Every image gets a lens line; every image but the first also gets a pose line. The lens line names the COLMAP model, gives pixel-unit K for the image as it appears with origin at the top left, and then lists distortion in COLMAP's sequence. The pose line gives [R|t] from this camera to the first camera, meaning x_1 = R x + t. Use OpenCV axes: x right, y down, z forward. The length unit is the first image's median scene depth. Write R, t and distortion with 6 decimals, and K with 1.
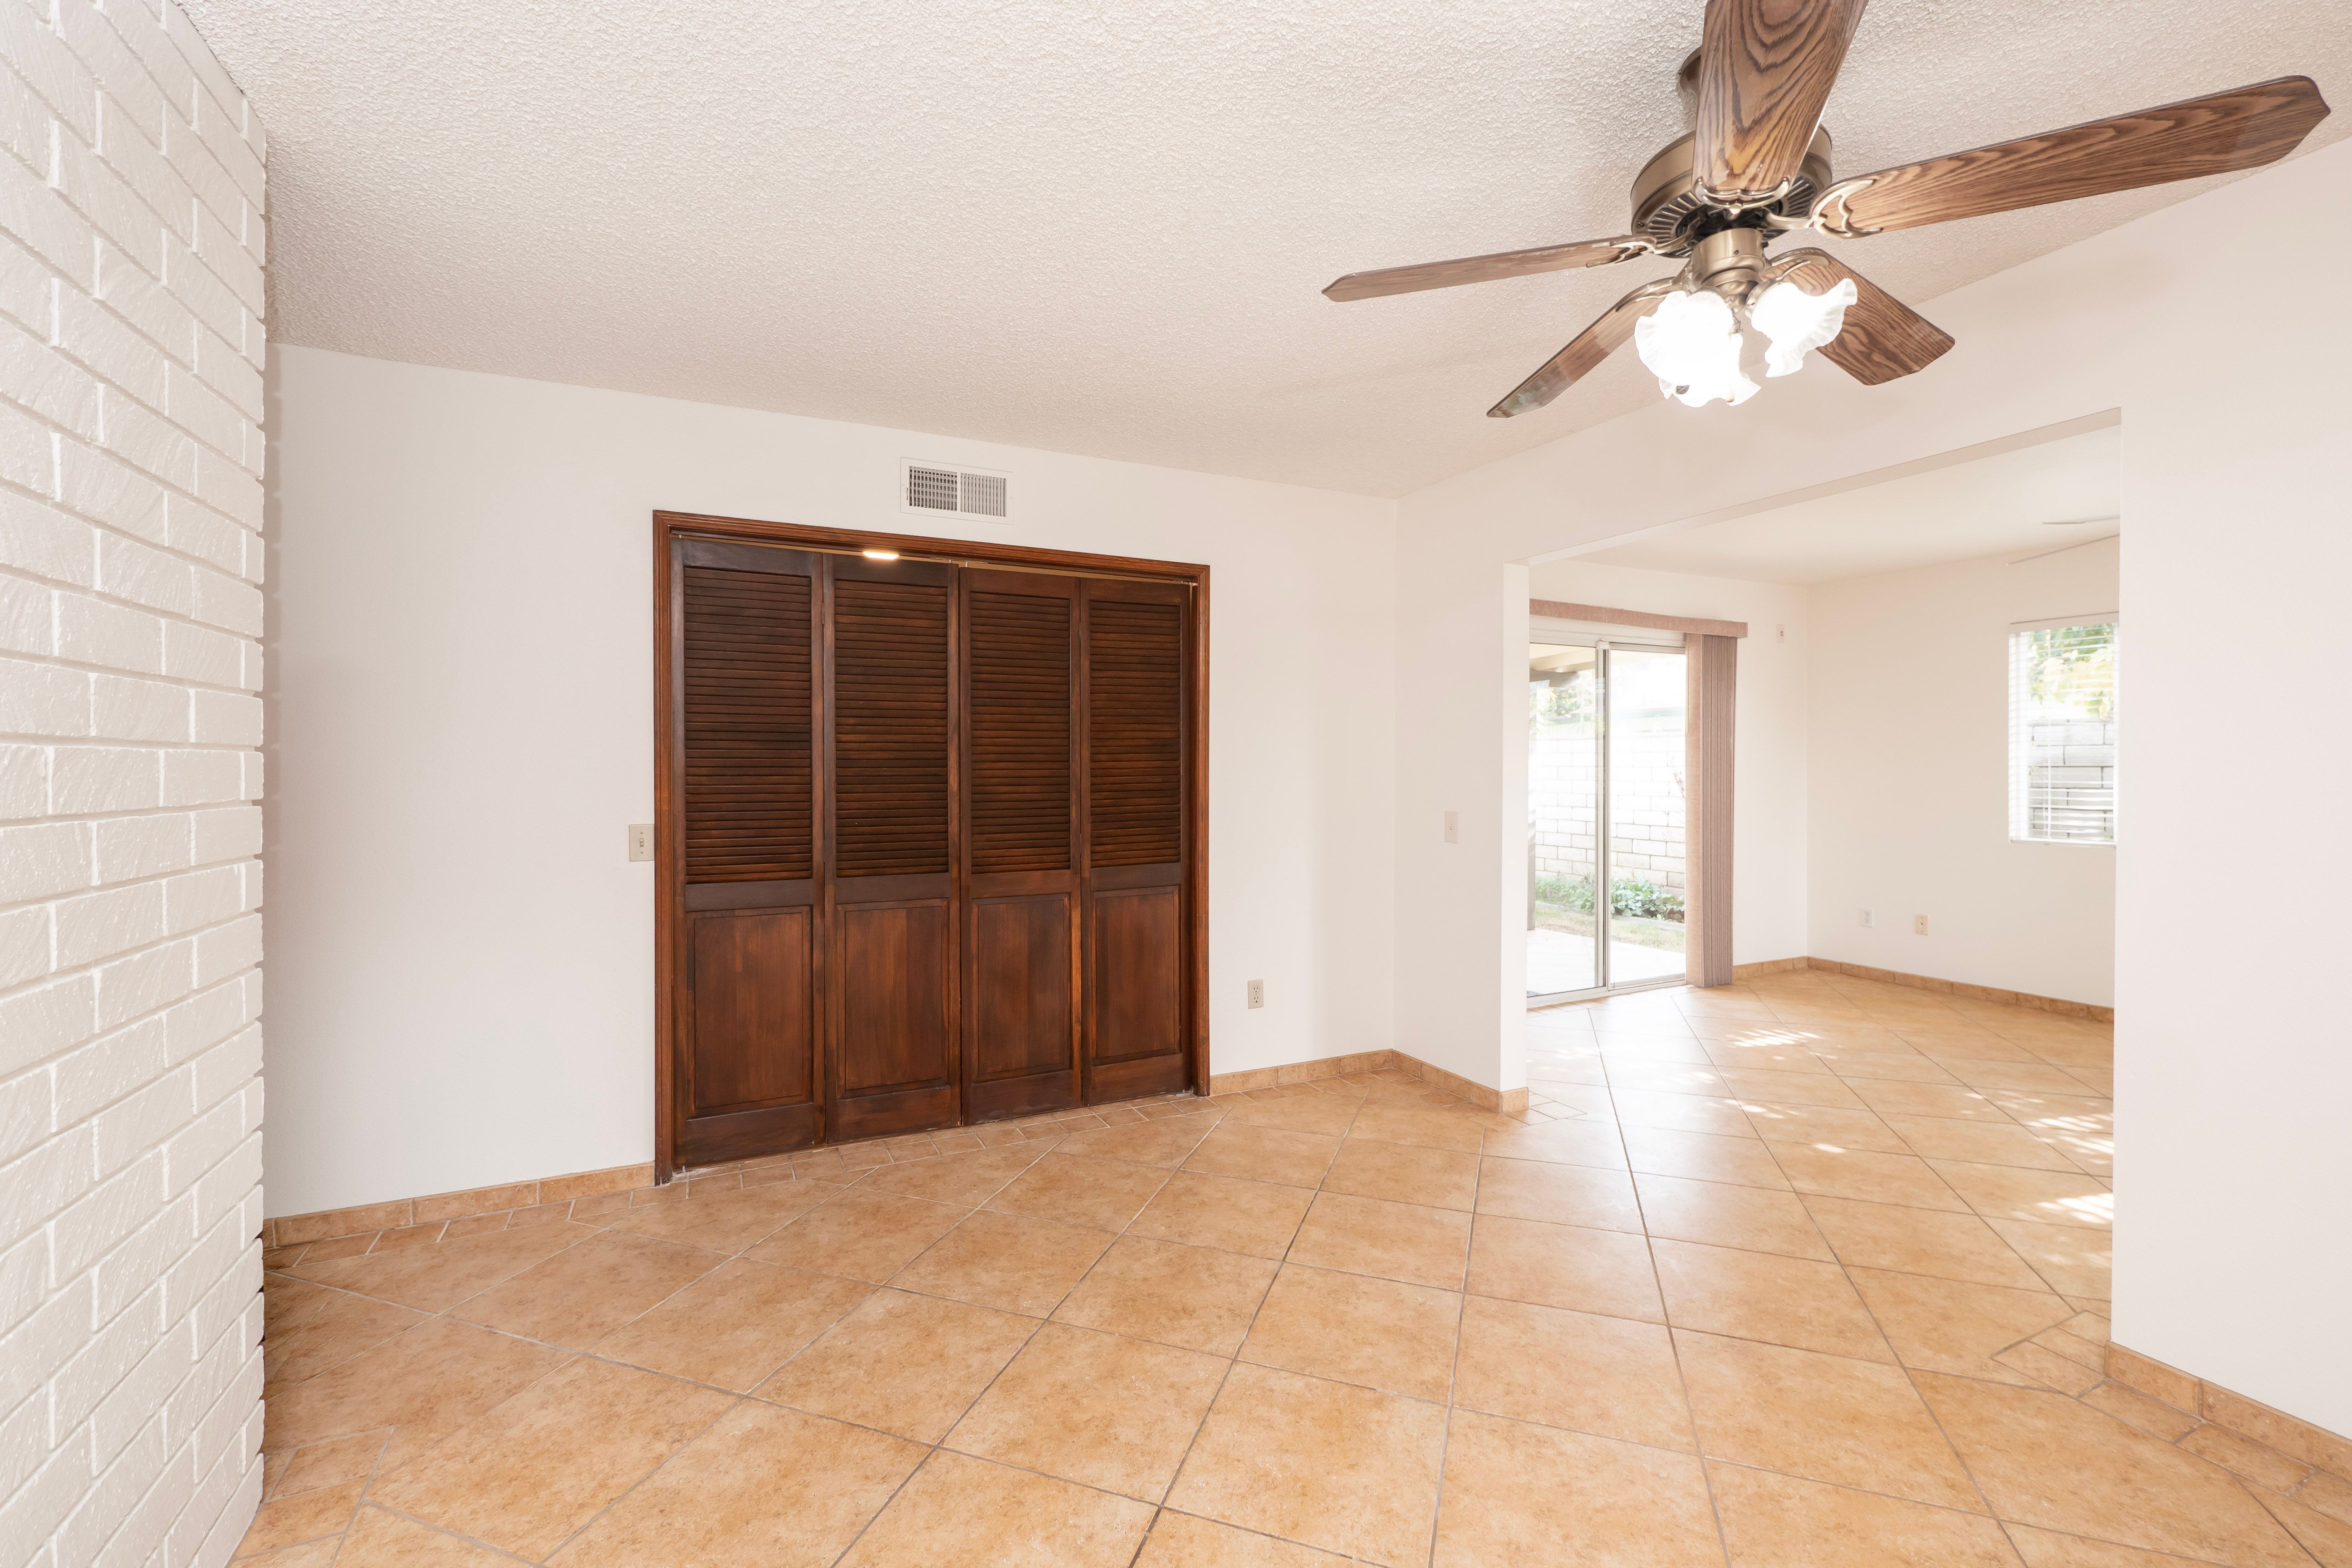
lens RADIAL K [[991.7, 0, 1173.8], [0, 991.7, 770.3], [0, 0, 1]] dist [-0.000490, -0.000020]
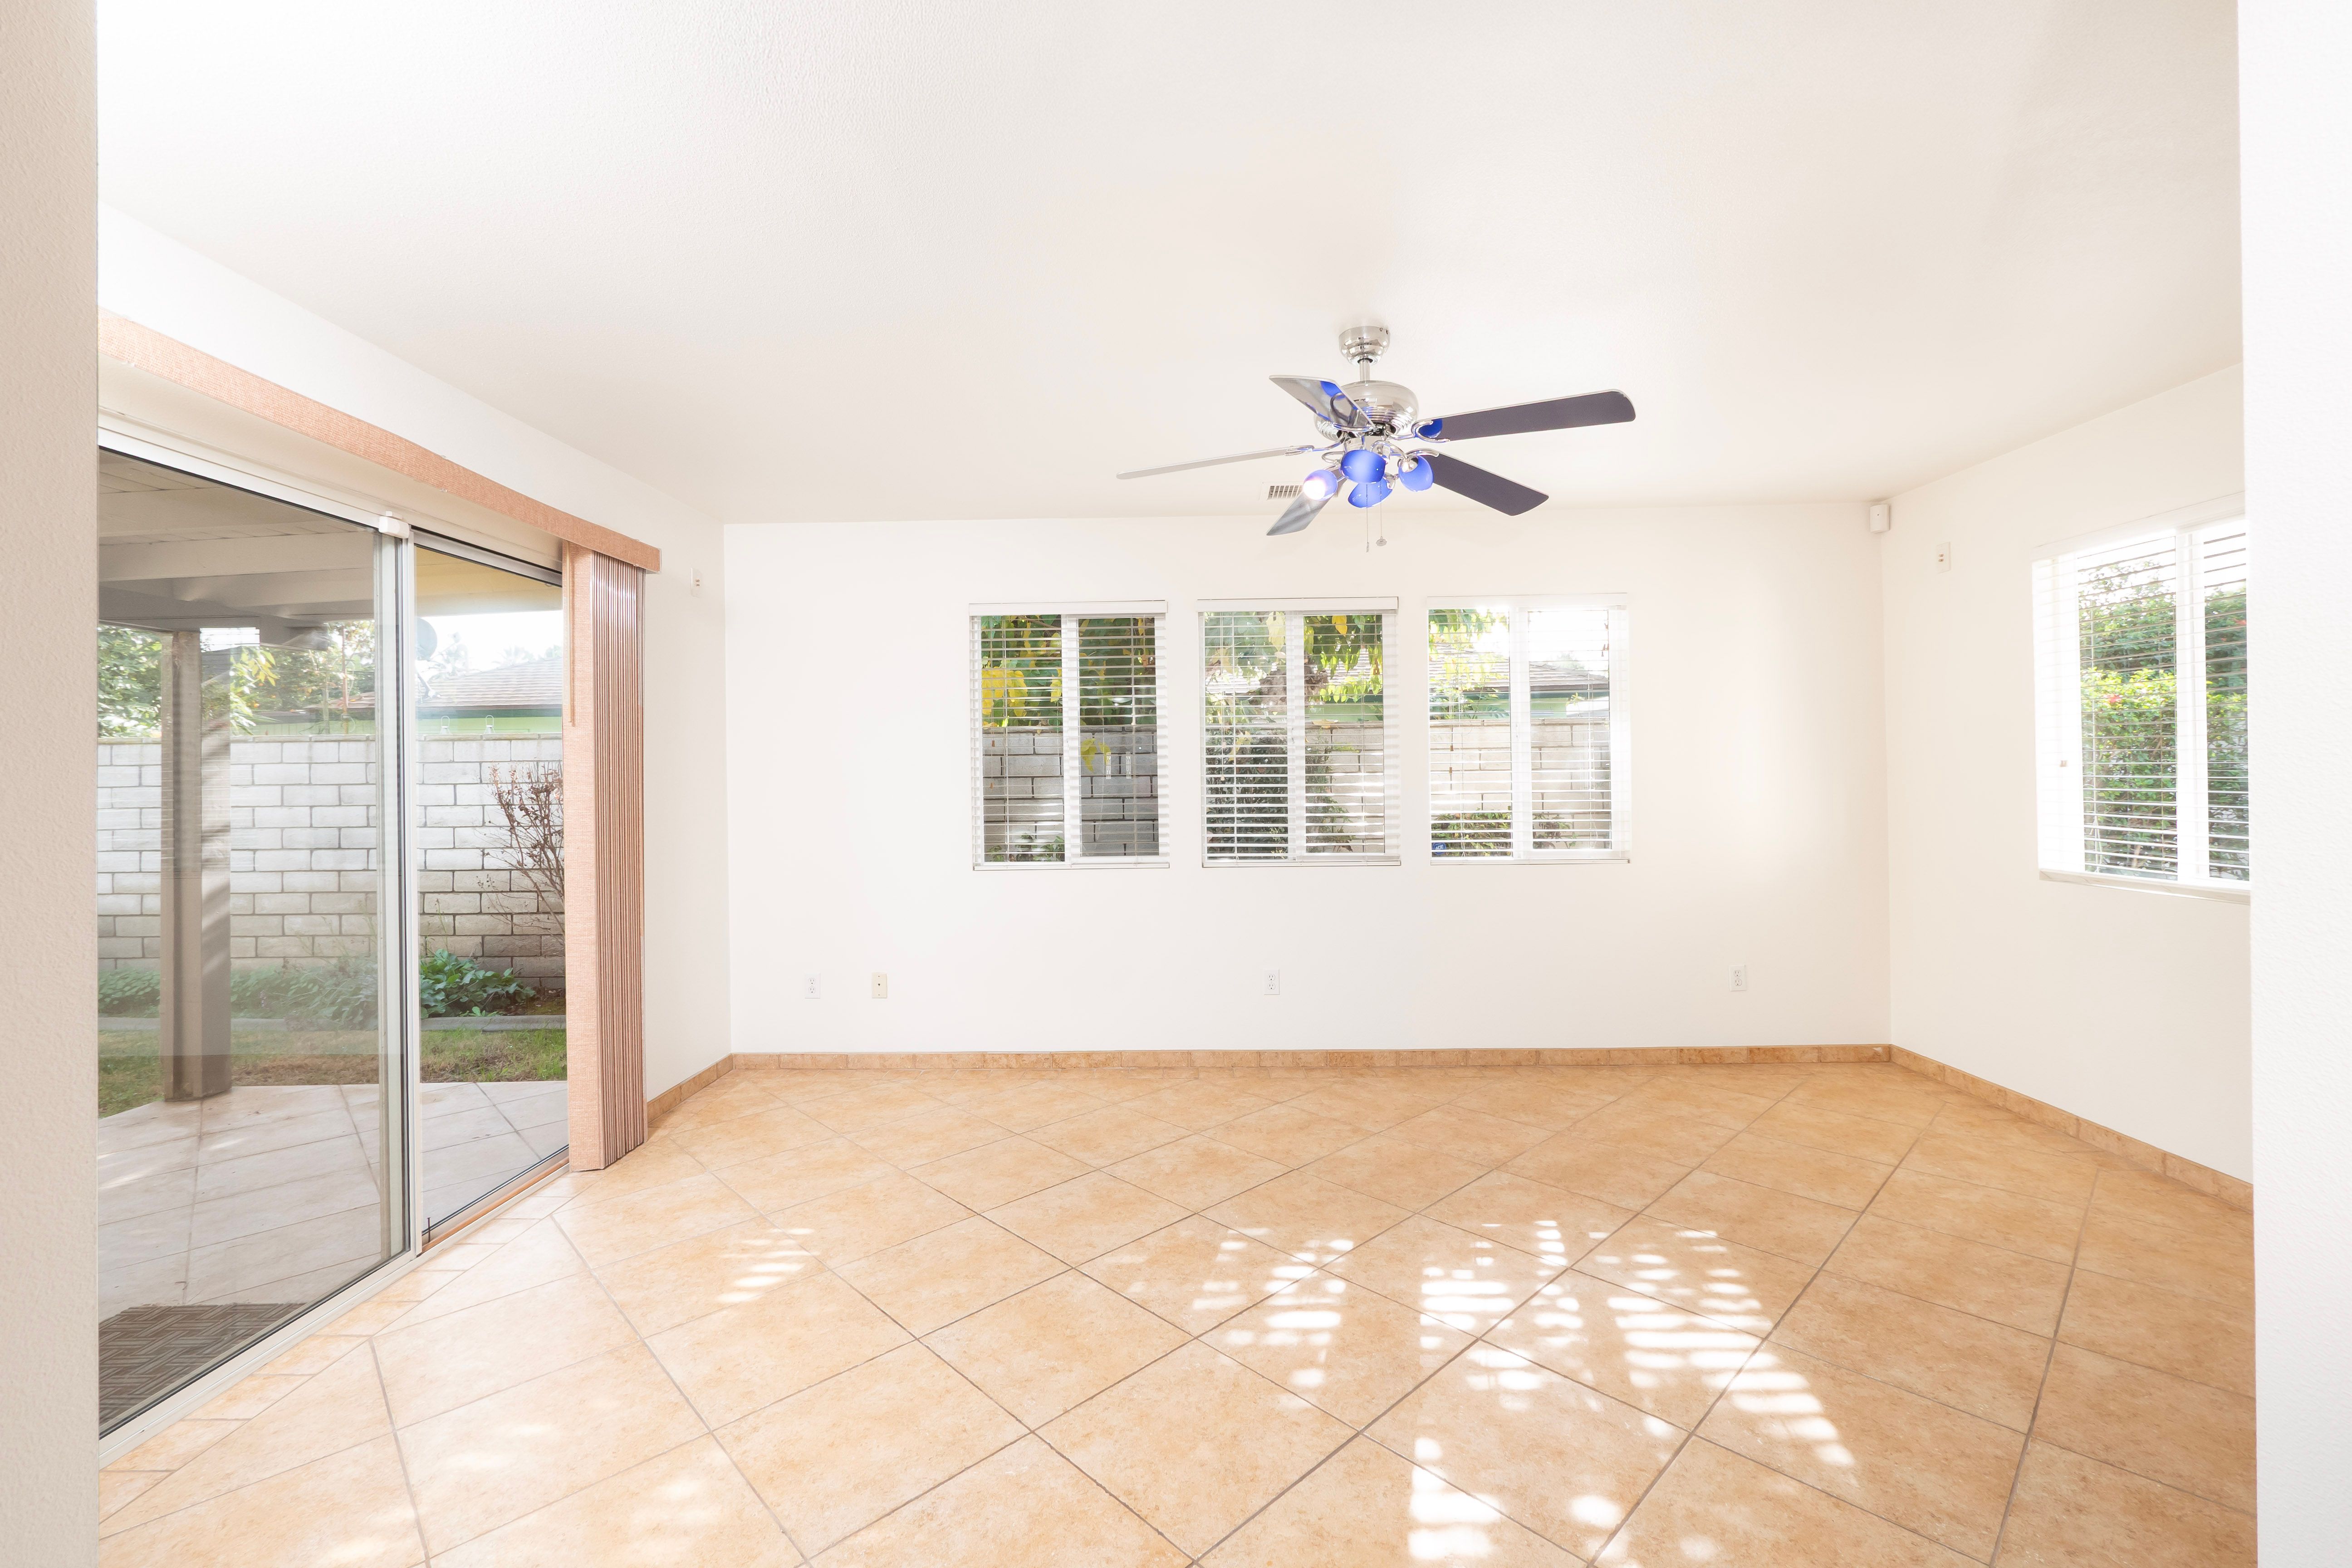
lens RADIAL K [[991.7, 0, 1173.8], [0, 991.7, 770.3], [0, 0, 1]] dist [-0.000490, -0.000020]
pose [[0.453513, -0.000785, 0.891249, 0.289294], [0.016334, 0.999839, -0.007432, -0.000749], [-0.891100, 0.017928, 0.453453, 0.733133]]
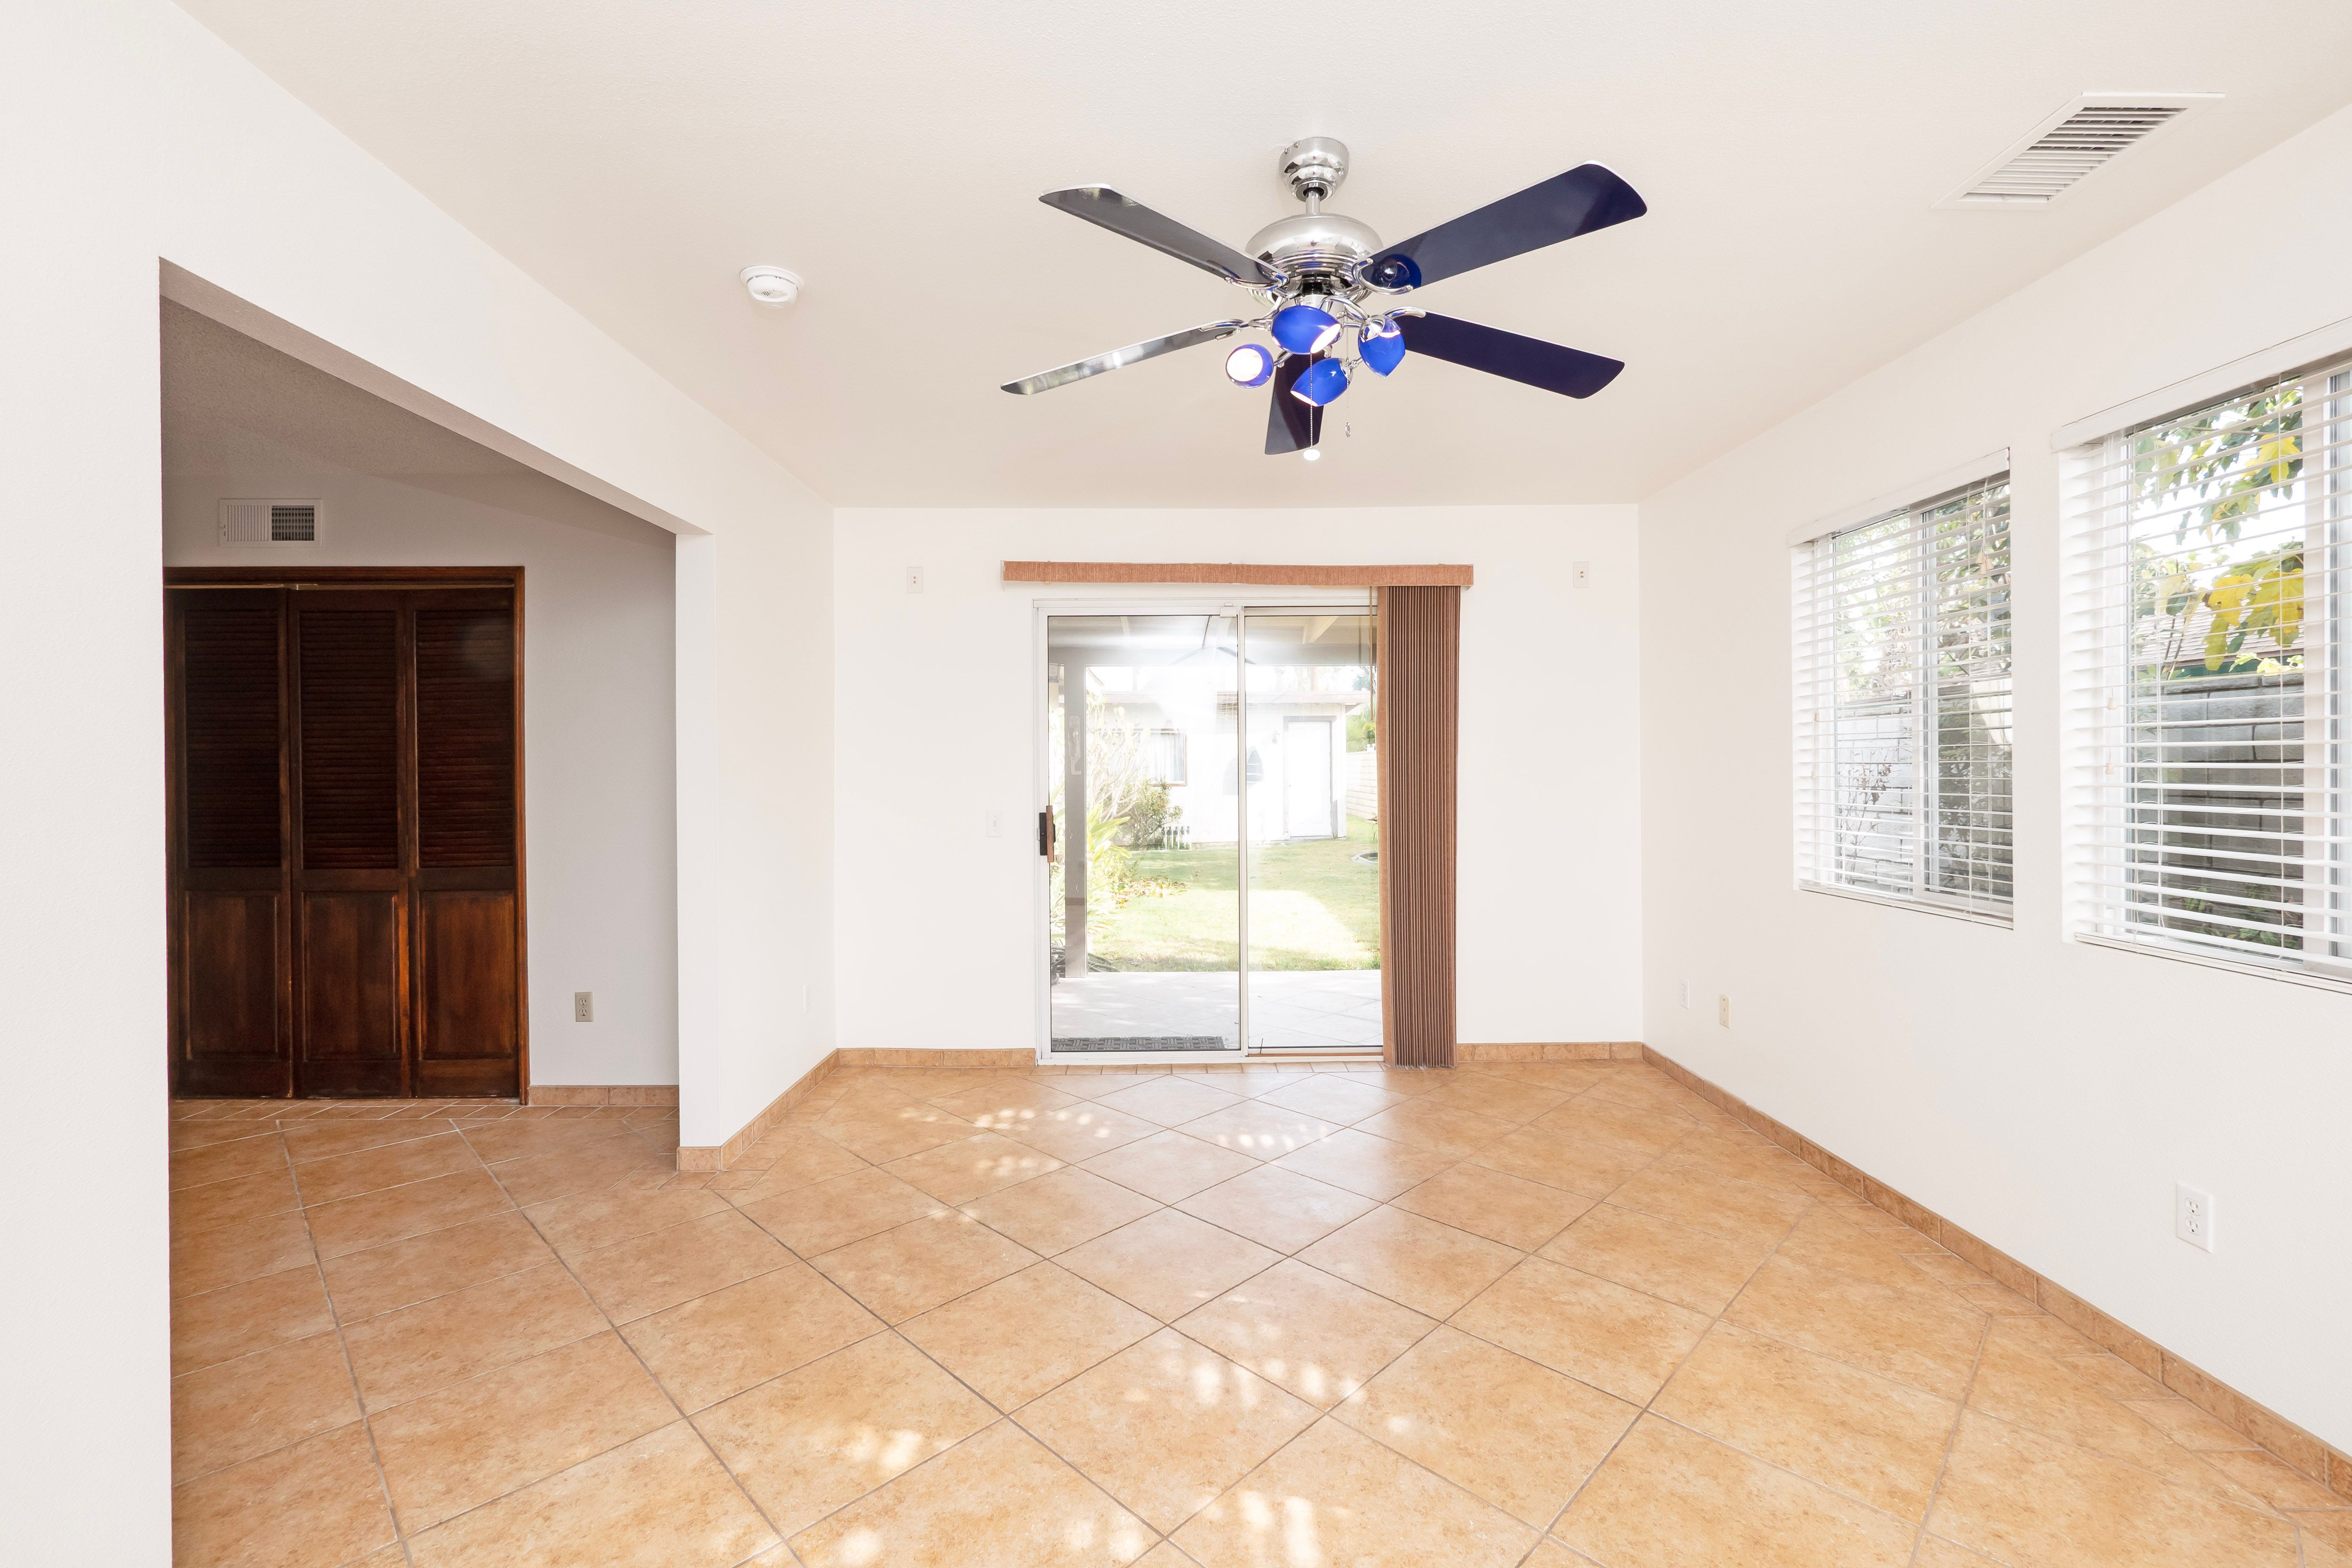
lens RADIAL K [[1008.6, 0, 1175.1], [0, 1008.6, 761.5], [0, 0, 1]] dist [-0.003615, -0.000566]
pose [[0.902310, -0.006307, -0.431042, 1.166881], [0.002471, 0.999952, -0.009459, -0.001432], [0.431081, 0.007470, 0.902282, 0.418747]]
